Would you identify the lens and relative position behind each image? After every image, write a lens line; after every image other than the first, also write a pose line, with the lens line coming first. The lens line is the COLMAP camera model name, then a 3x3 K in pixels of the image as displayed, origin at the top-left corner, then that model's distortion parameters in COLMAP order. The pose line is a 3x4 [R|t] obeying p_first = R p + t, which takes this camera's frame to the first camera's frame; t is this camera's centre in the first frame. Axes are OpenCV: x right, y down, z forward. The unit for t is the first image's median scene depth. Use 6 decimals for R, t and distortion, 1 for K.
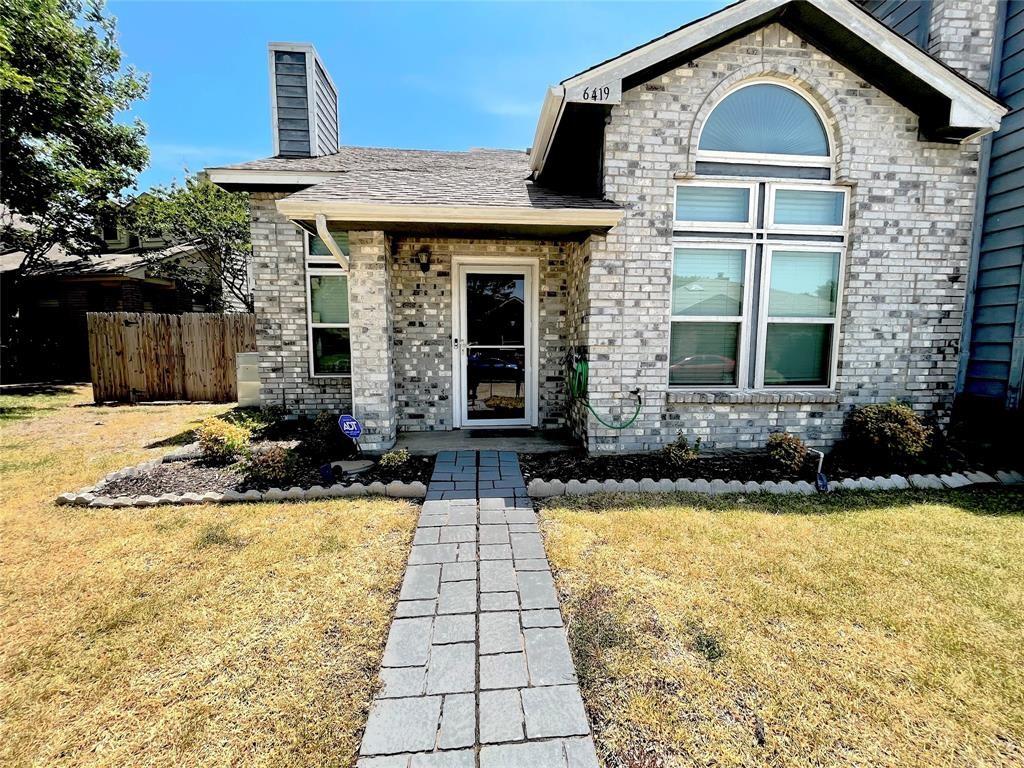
lens RADIAL K [[412.8, 0, 513.6], [0, 412.8, 384.7], [0, 0, 1]] dist [-0.002327, 0.000409]
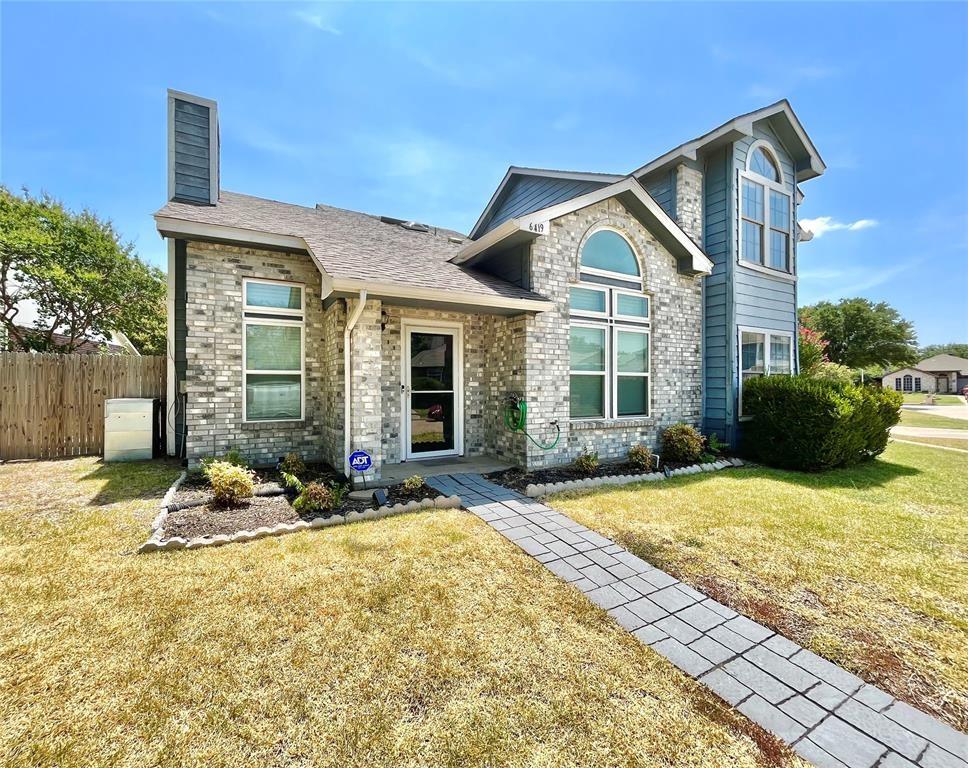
lens RADIAL K [[388.0, 0, 482.8], [0, 388.0, 385.6], [0, 0, 1]] dist [-0.002122, -0.000074]
pose [[0.920229, -0.000538, 0.391379, -0.432641], [0.039028, 0.995141, -0.090398, 0.000600], [-0.389429, 0.098461, 0.915779, -0.144646]]
